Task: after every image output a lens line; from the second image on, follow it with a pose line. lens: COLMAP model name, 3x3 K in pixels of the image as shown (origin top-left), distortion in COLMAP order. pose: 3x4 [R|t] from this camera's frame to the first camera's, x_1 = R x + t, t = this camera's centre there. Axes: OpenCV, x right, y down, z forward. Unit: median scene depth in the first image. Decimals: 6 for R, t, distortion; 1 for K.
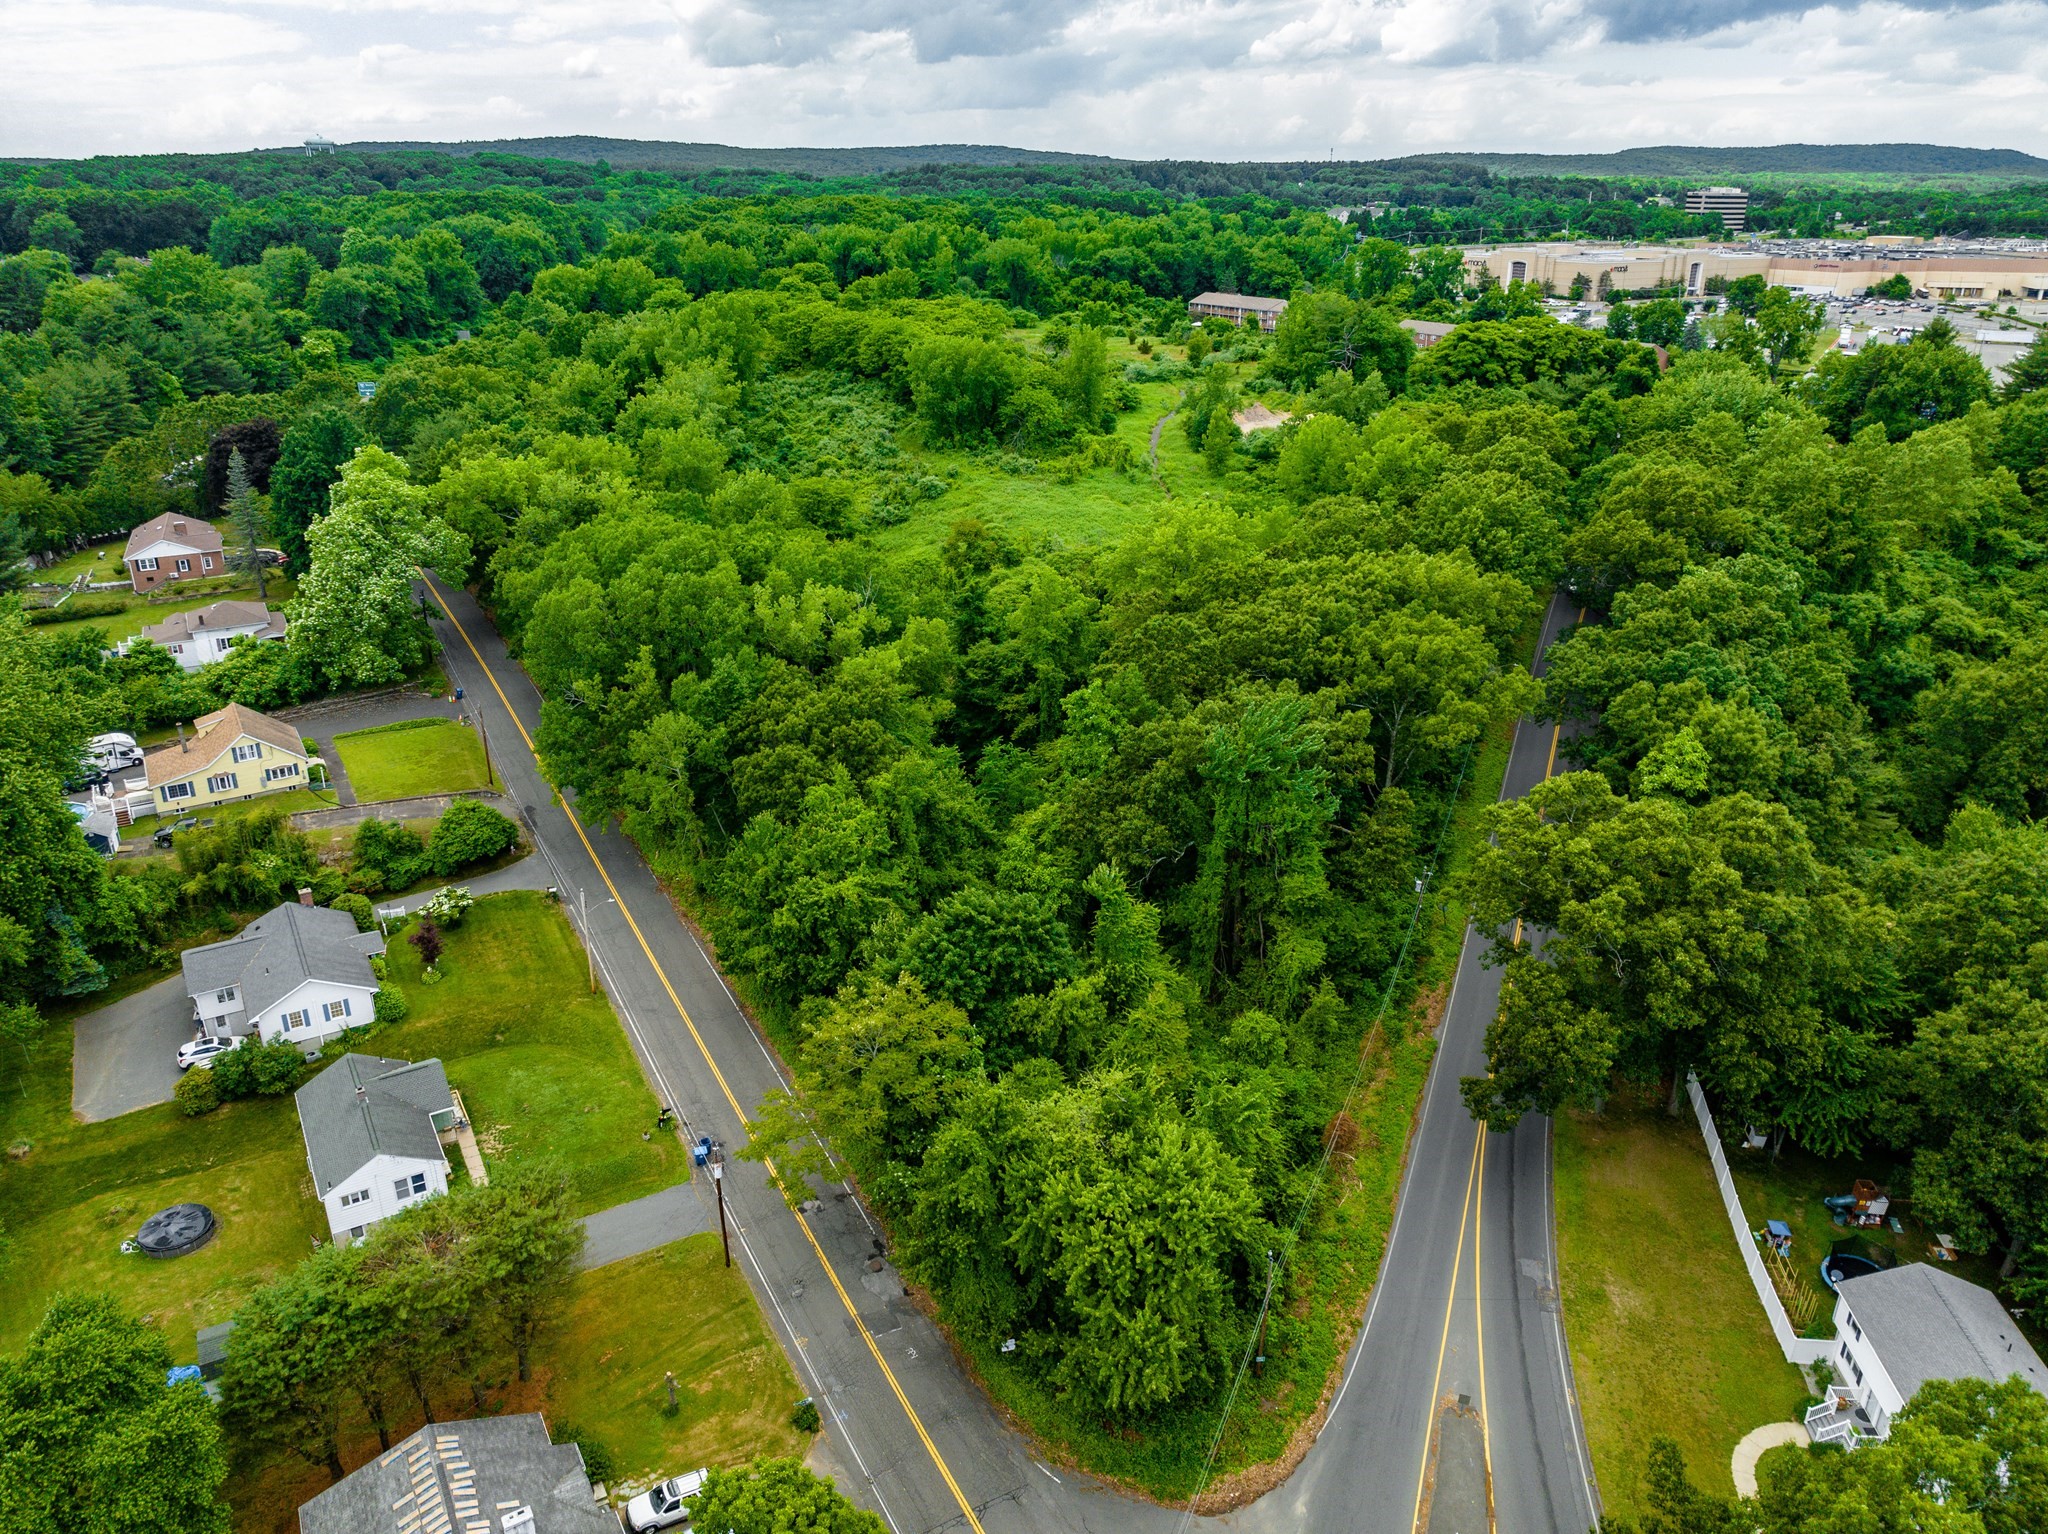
lens RADIAL K [[1457.4, 0, 1024.0], [0, 1457.4, 767.0], [0, 0, 1]] dist [-0.066800, 0.041668]
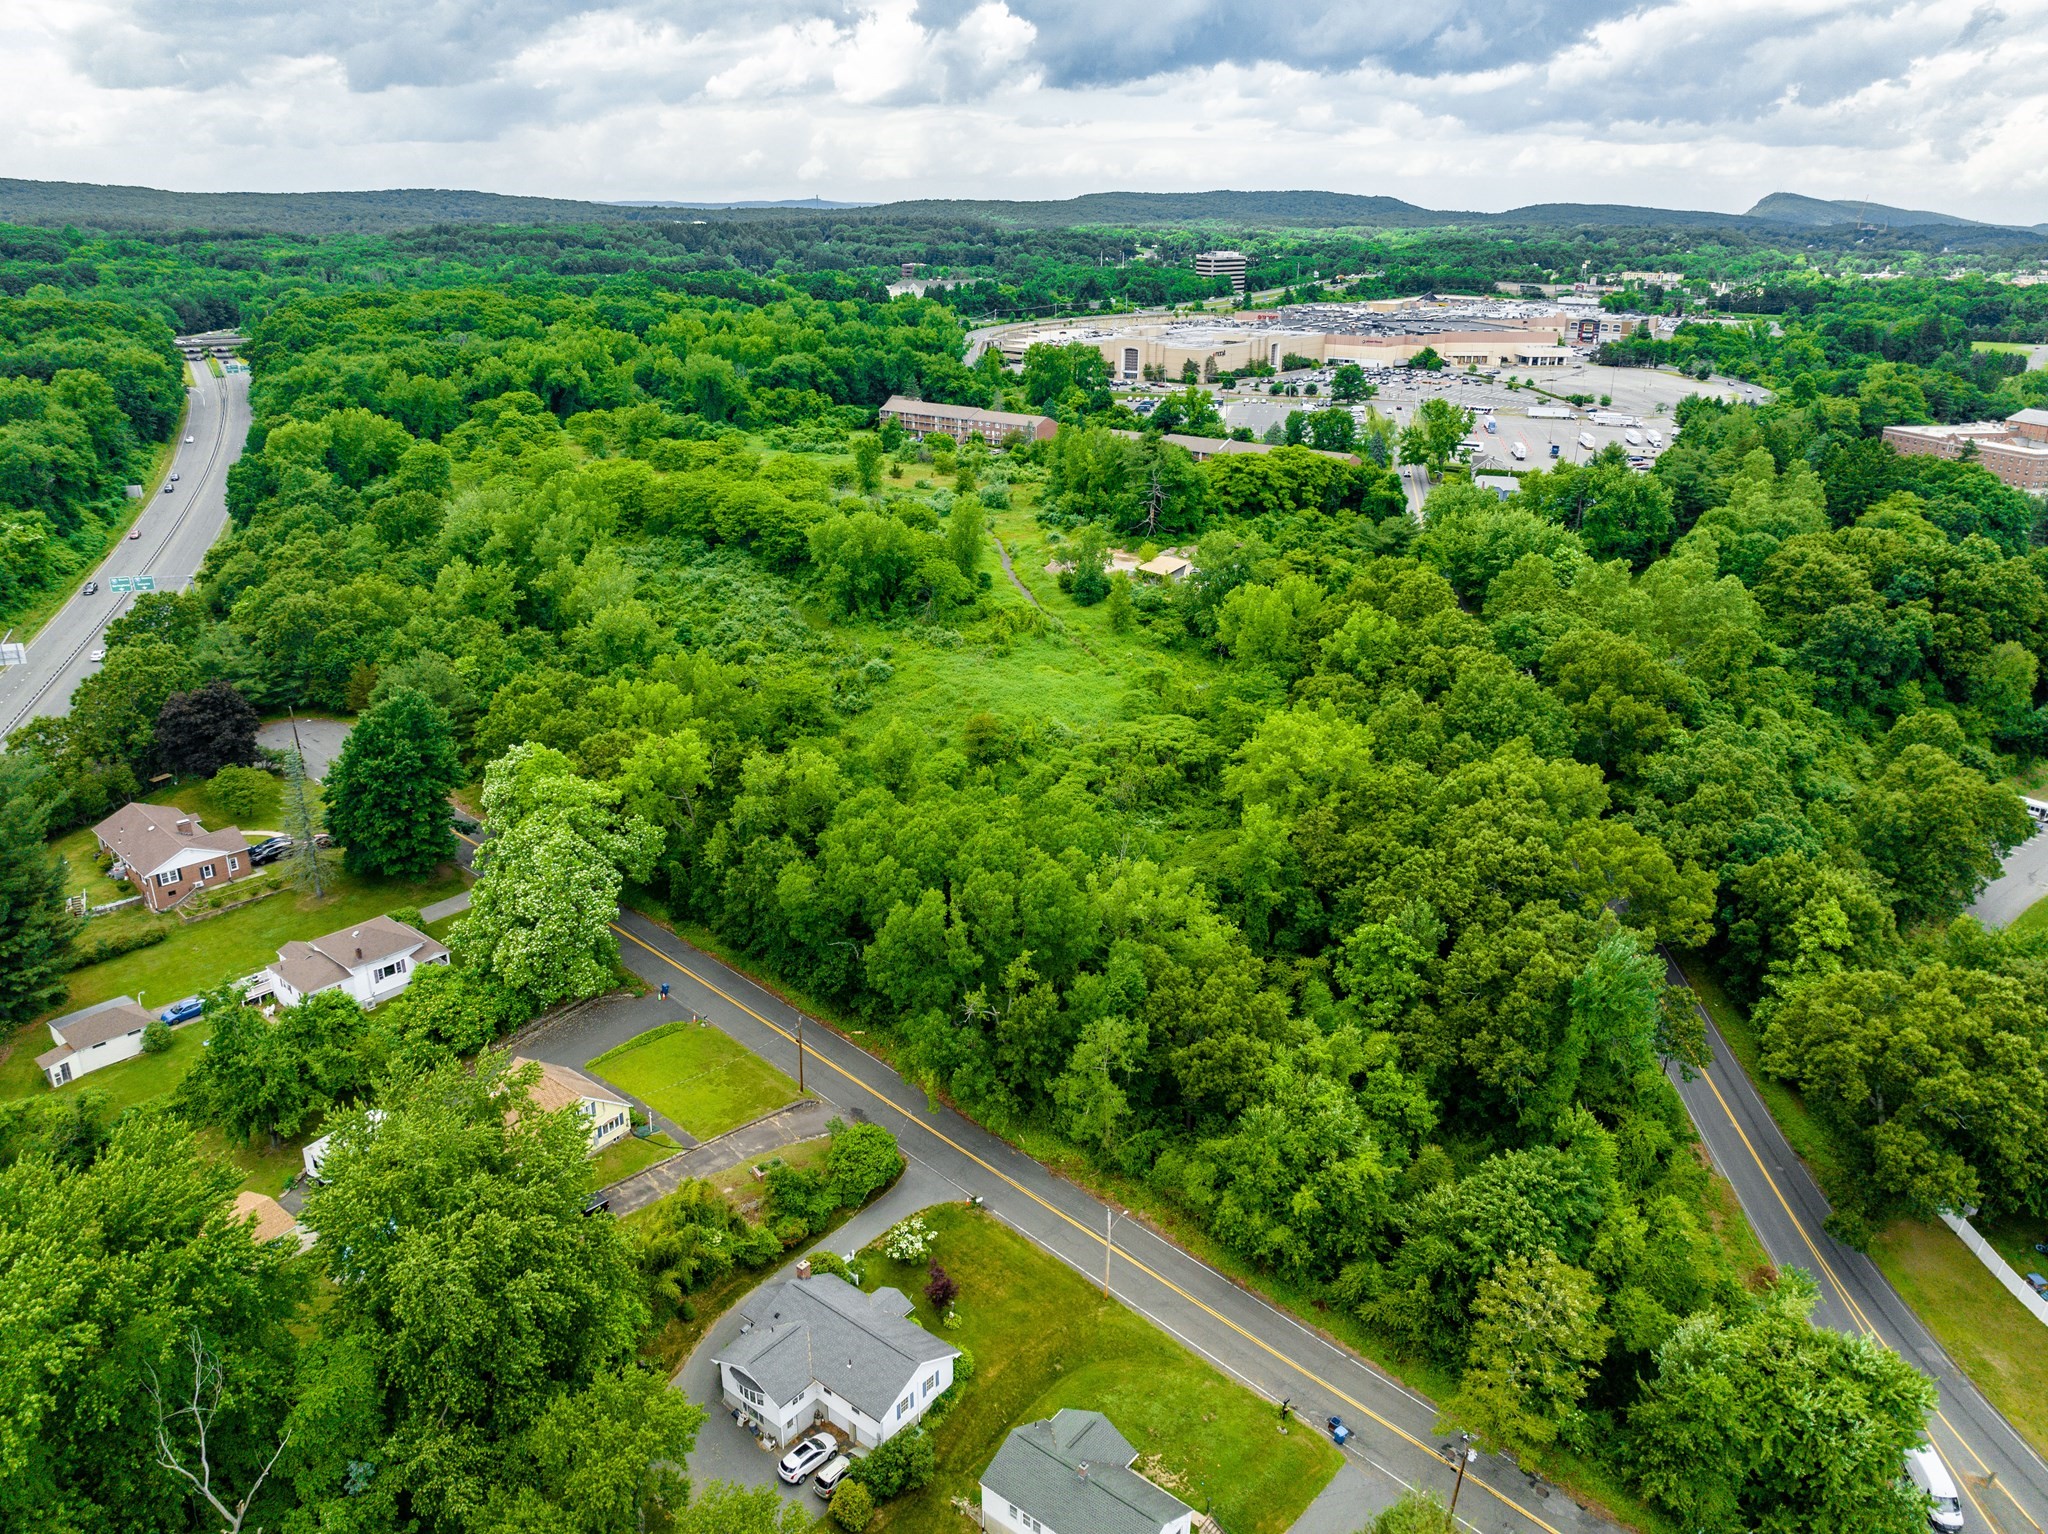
lens RADIAL K [[1439.6, 0, 1023.0], [0, 1439.6, 802.6], [0, 0, 1]] dist [-0.047298, 0.027561]
pose [[0.940386, -0.119791, 0.318315, -0.569229], [0.118207, 0.992690, 0.024365, -0.212798], [-0.318907, 0.014714, 0.947672, 0.006735]]
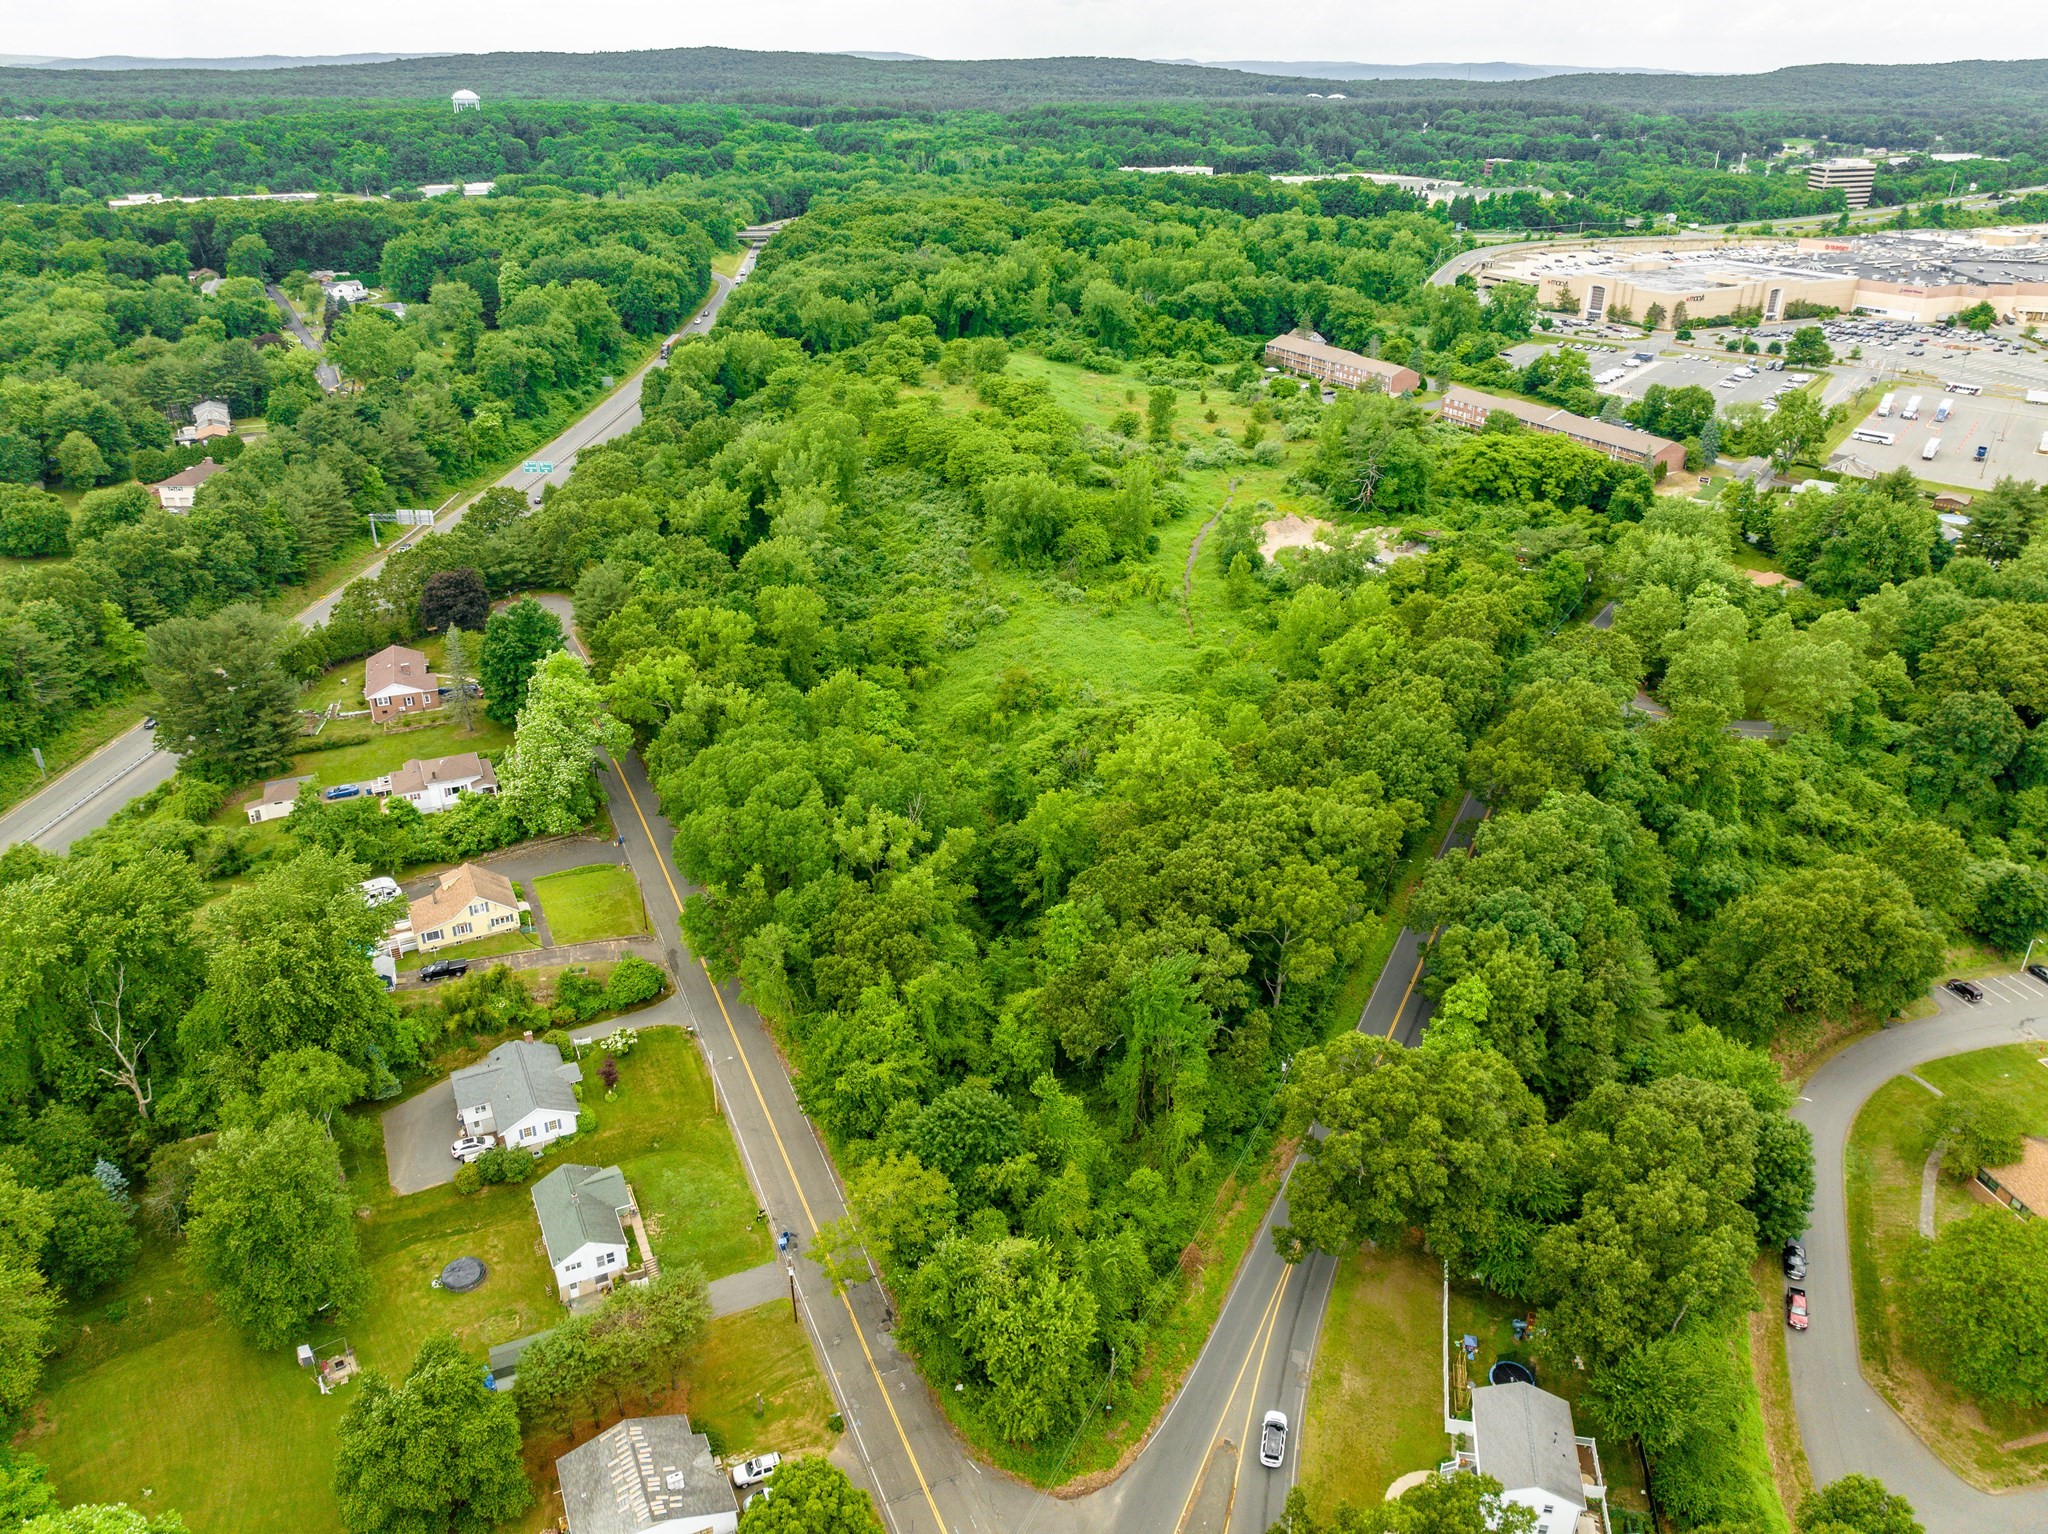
lens RADIAL K [[1454.2, 0, 1024.0], [0, 1454.2, 767.0], [0, 0, 1]] dist [-0.041153, 0.000236]
pose [[0.996440, 0.043741, -0.072067, 0.099960], [-0.038881, 0.996960, 0.067514, -0.281286], [0.074801, -0.064471, 0.995112, -0.398685]]
